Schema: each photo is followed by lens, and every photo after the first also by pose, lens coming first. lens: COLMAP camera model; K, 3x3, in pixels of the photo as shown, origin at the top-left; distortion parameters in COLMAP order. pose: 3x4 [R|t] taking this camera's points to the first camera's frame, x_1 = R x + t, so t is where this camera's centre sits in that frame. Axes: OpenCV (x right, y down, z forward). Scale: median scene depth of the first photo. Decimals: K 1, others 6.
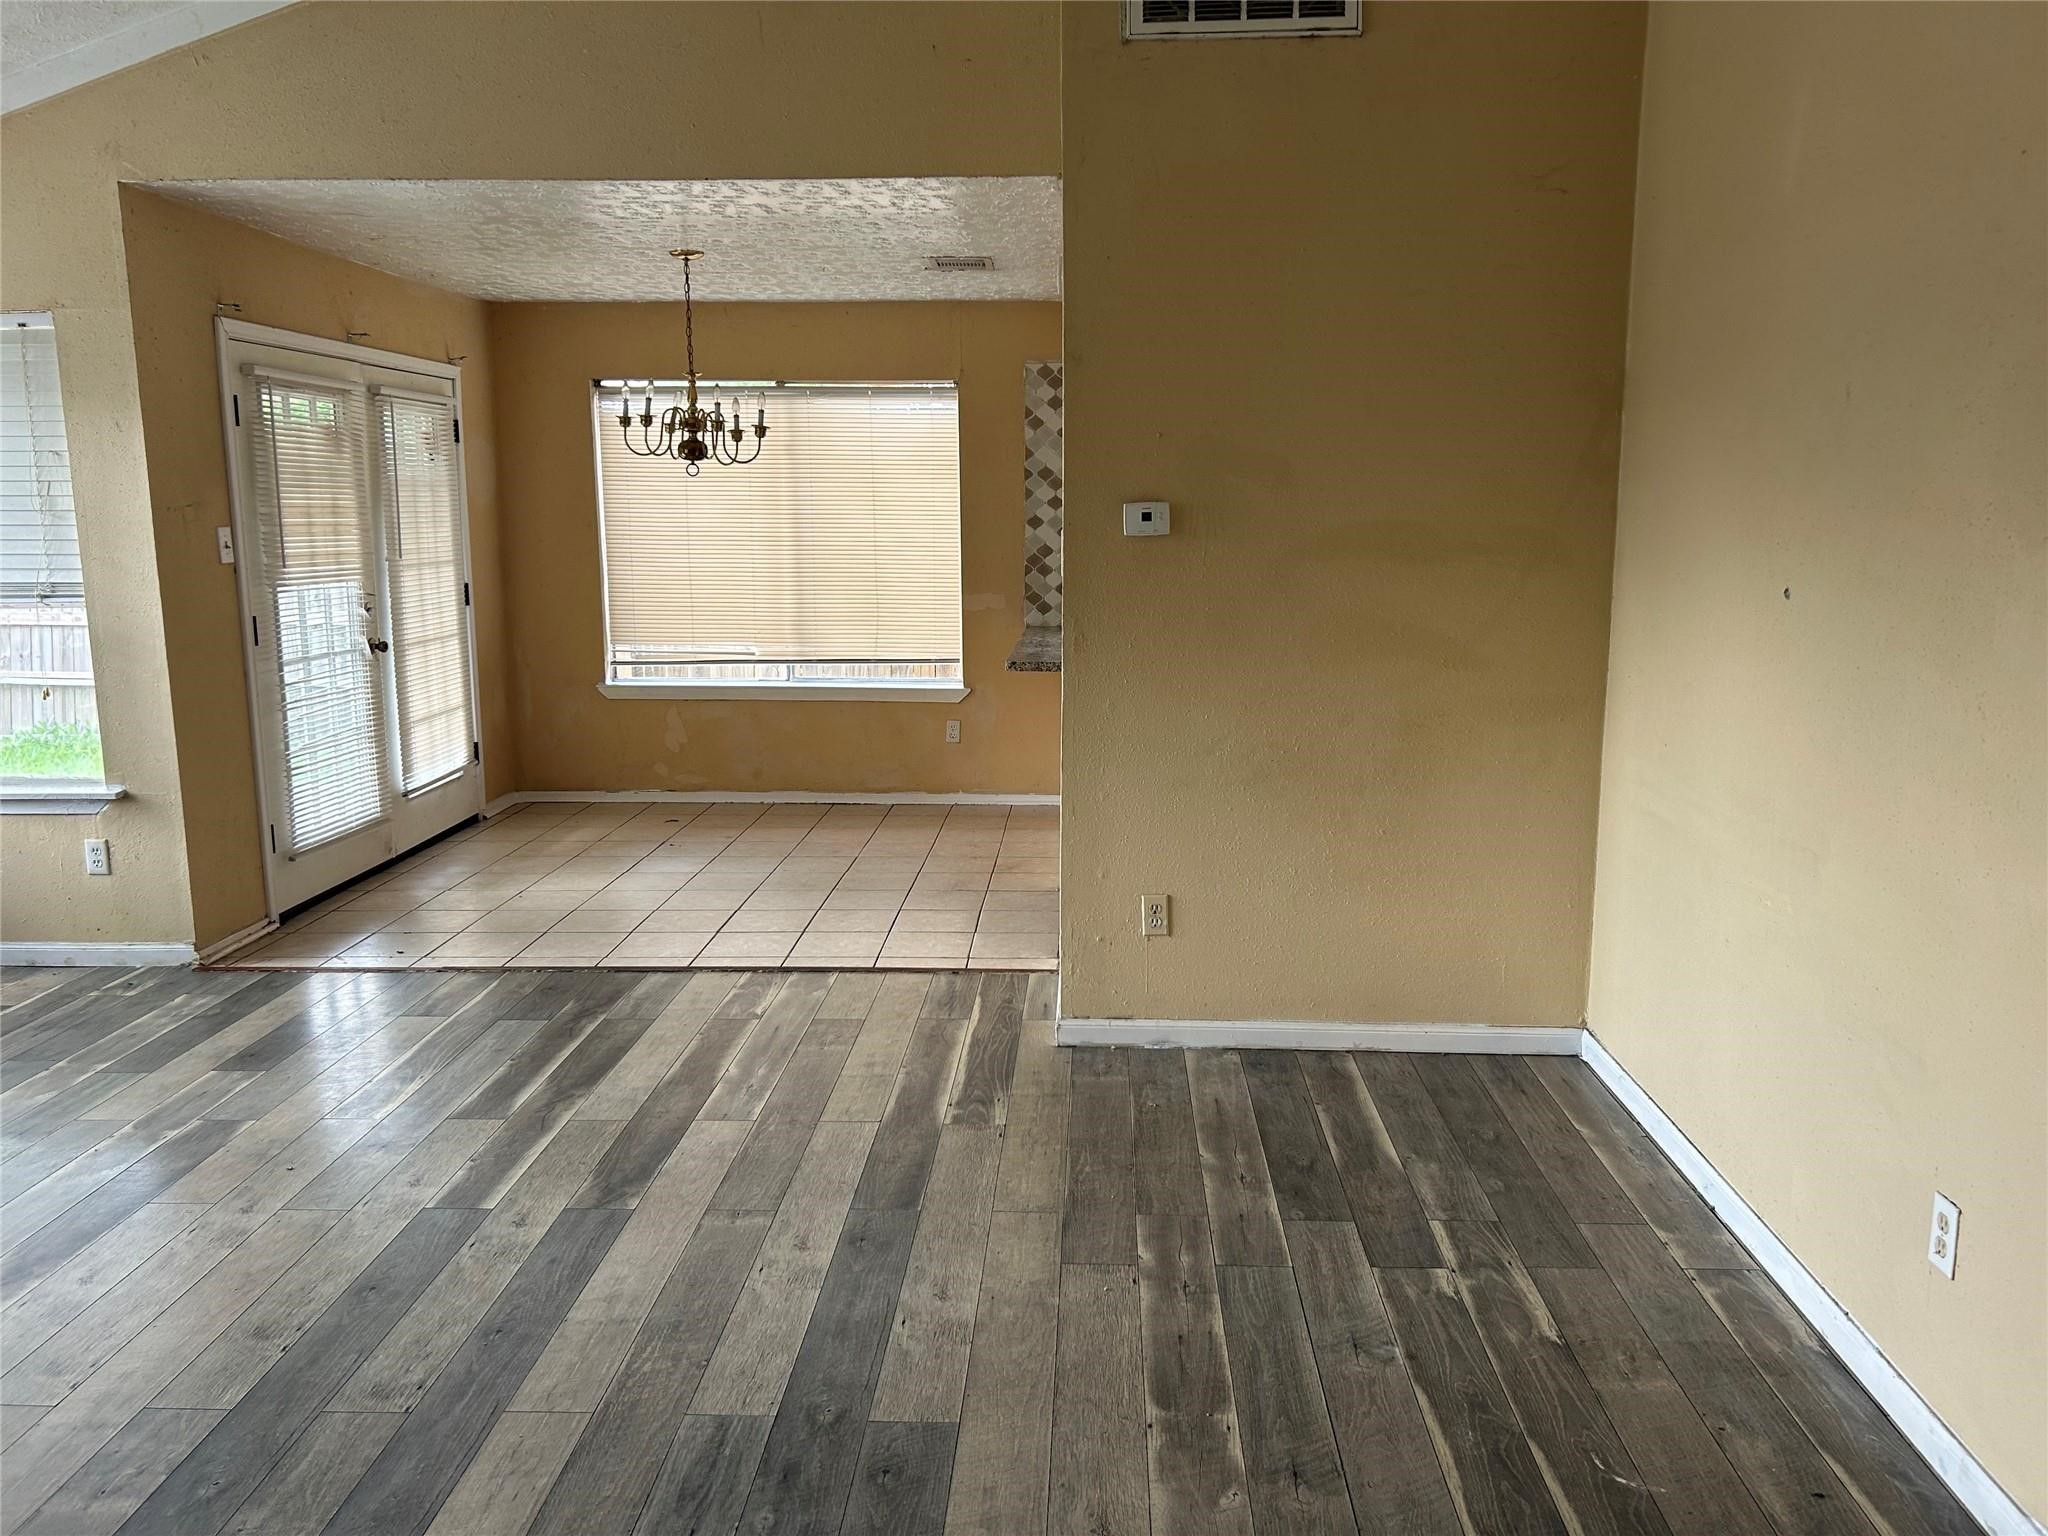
lens RADIAL K [[1539.9, 0, 1039.3], [0, 1539.9, 763.0], [0, 0, 1]] dist [0.060703, -0.073012]
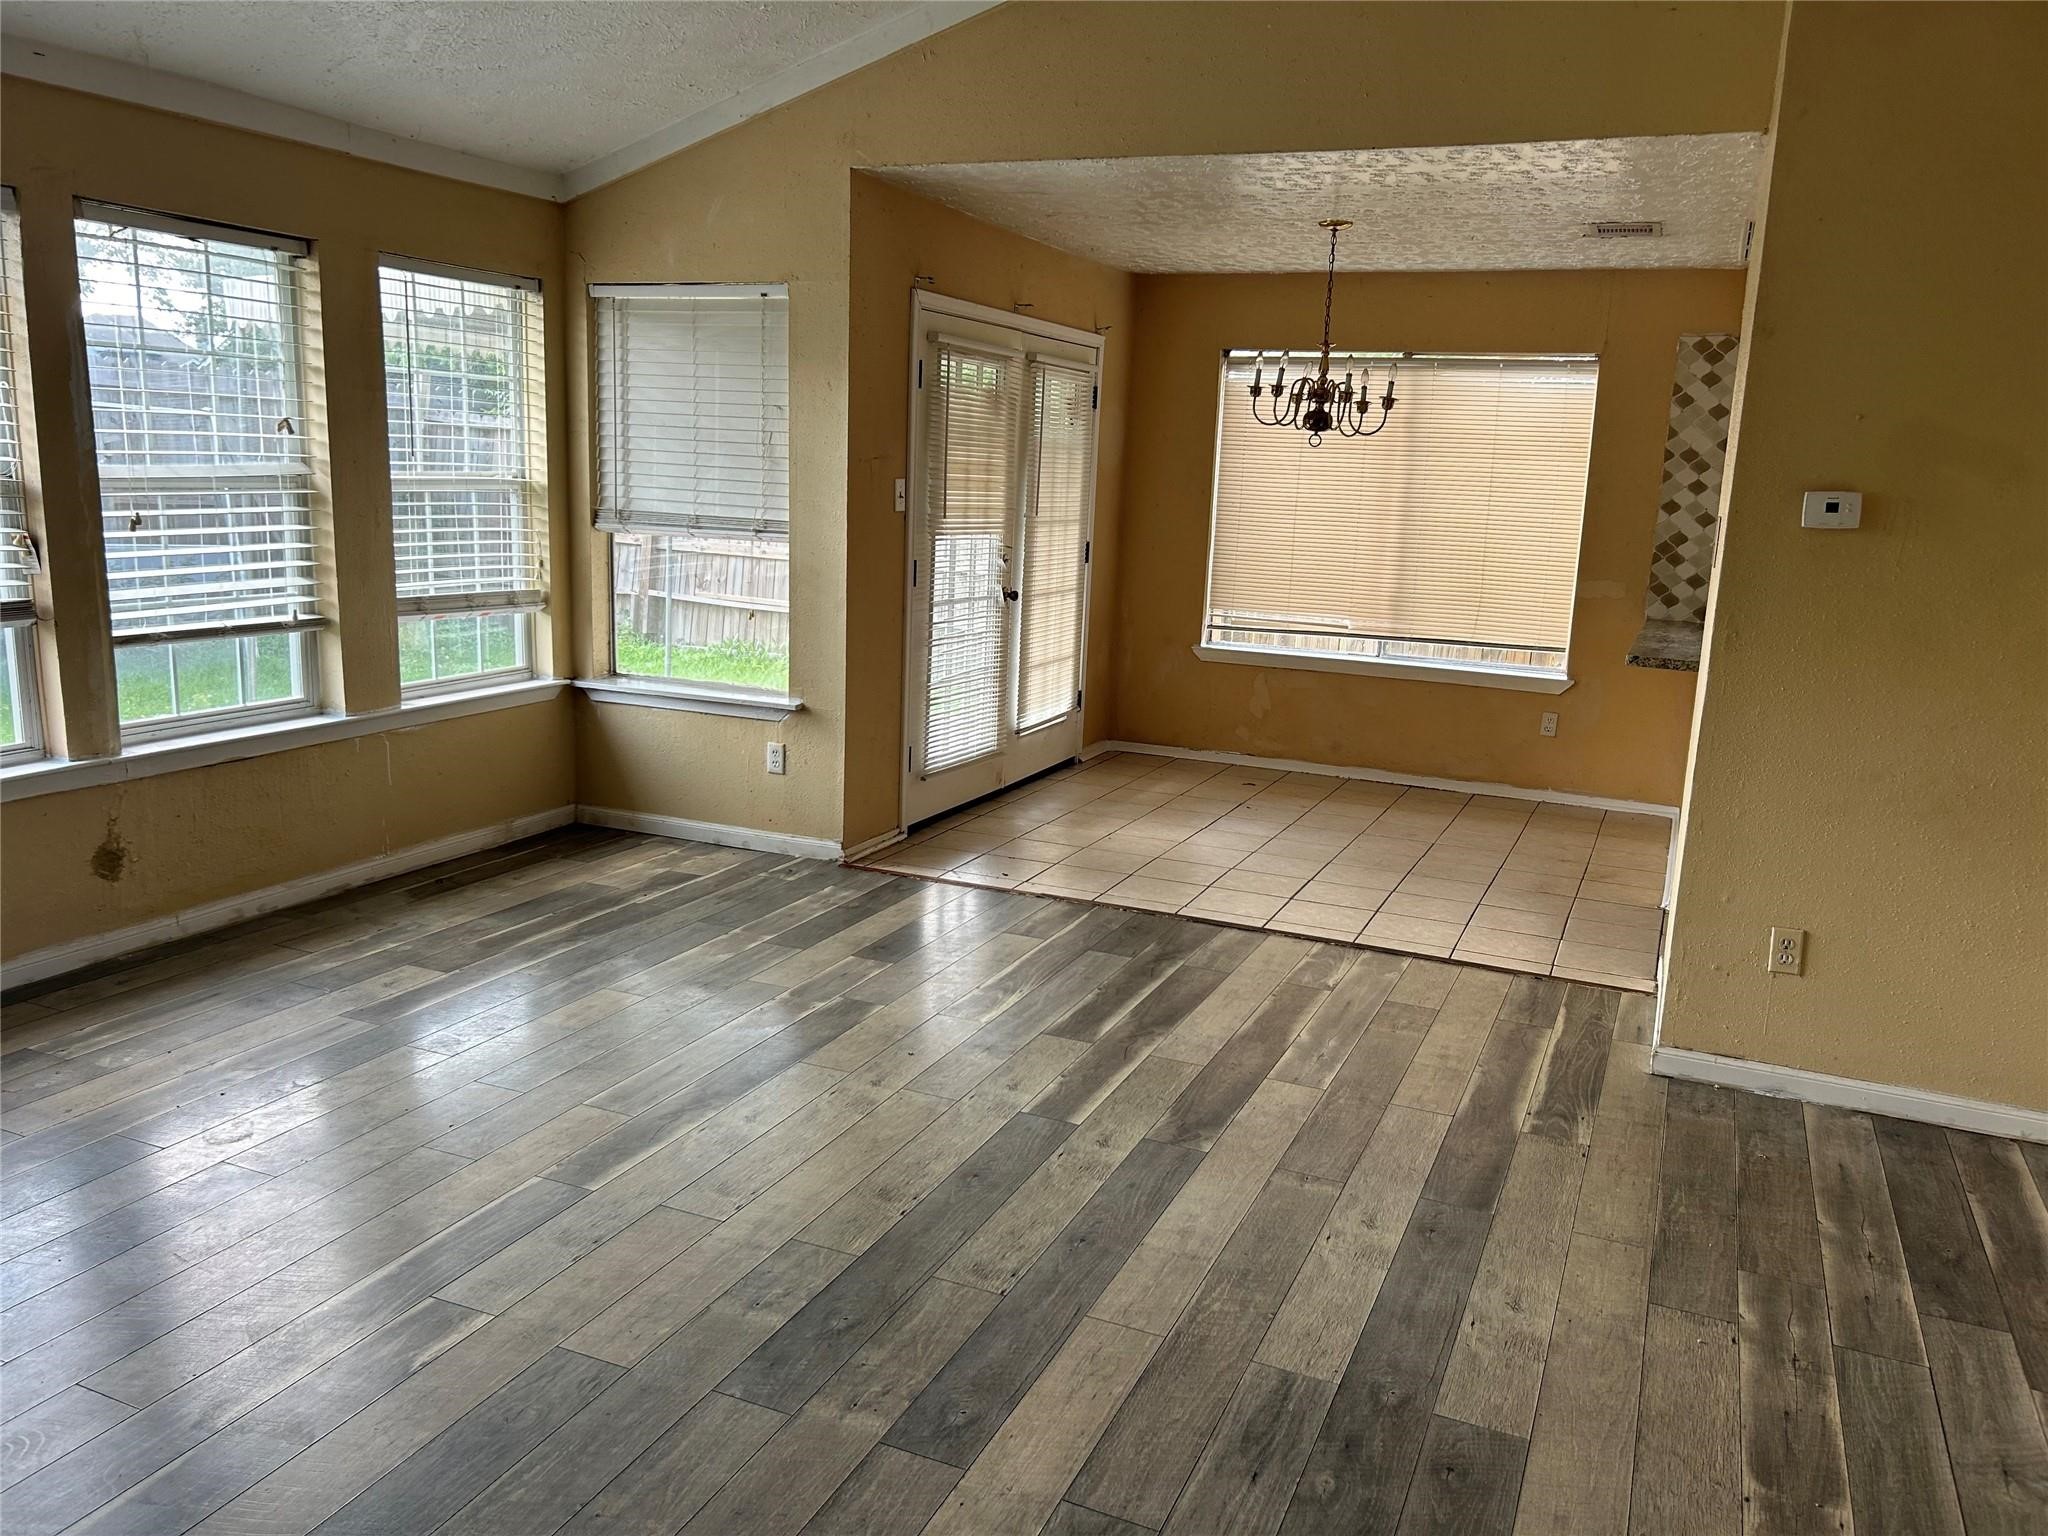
lens RADIAL K [[1539.9, 0, 1037.3], [0, 1539.9, 759.0], [0, 0, 1]] dist [0.060703, -0.073012]
pose [[0.931038, 0.108852, -0.348308, -0.025096], [-0.103621, 0.994047, 0.033675, 0.002078], [0.349900, 0.004739, 0.936775, -0.007094]]
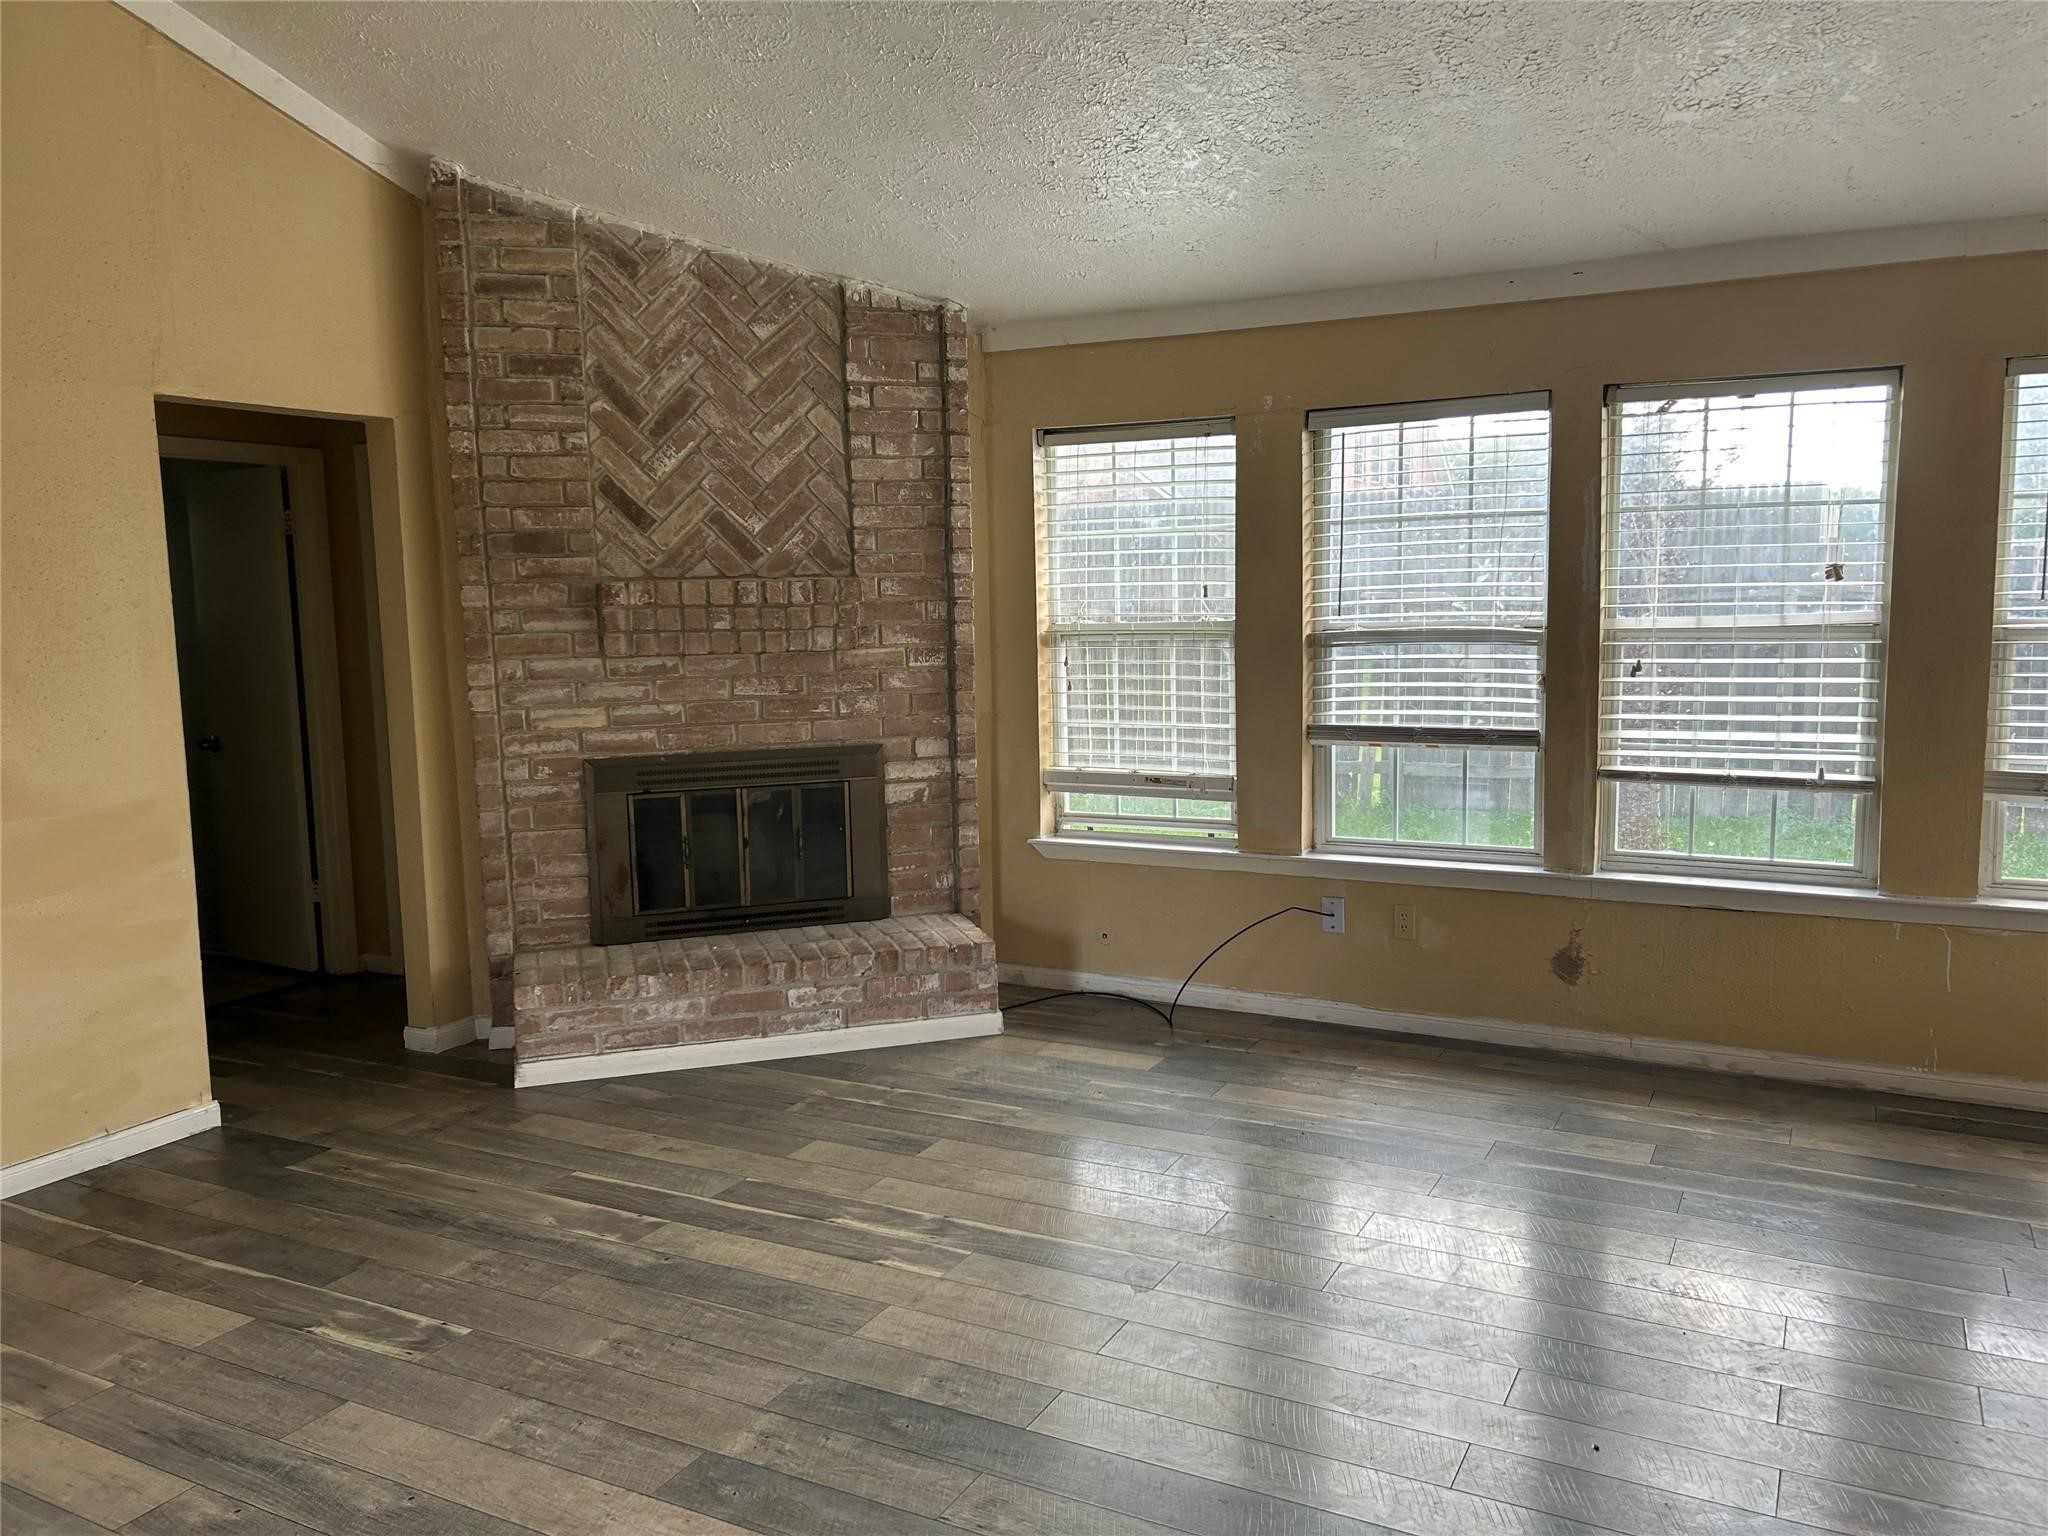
lens RADIAL K [[1539.9, 0, 1043.6], [0, 1539.9, 773.8], [0, 0, 1]] dist [0.060703, -0.073012]
pose [[-0.426828, 0.123679, -0.895835, 0.213641], [-0.136939, 0.970341, 0.199211, -0.134444], [0.893904, 0.207704, -0.397233, 0.750985]]
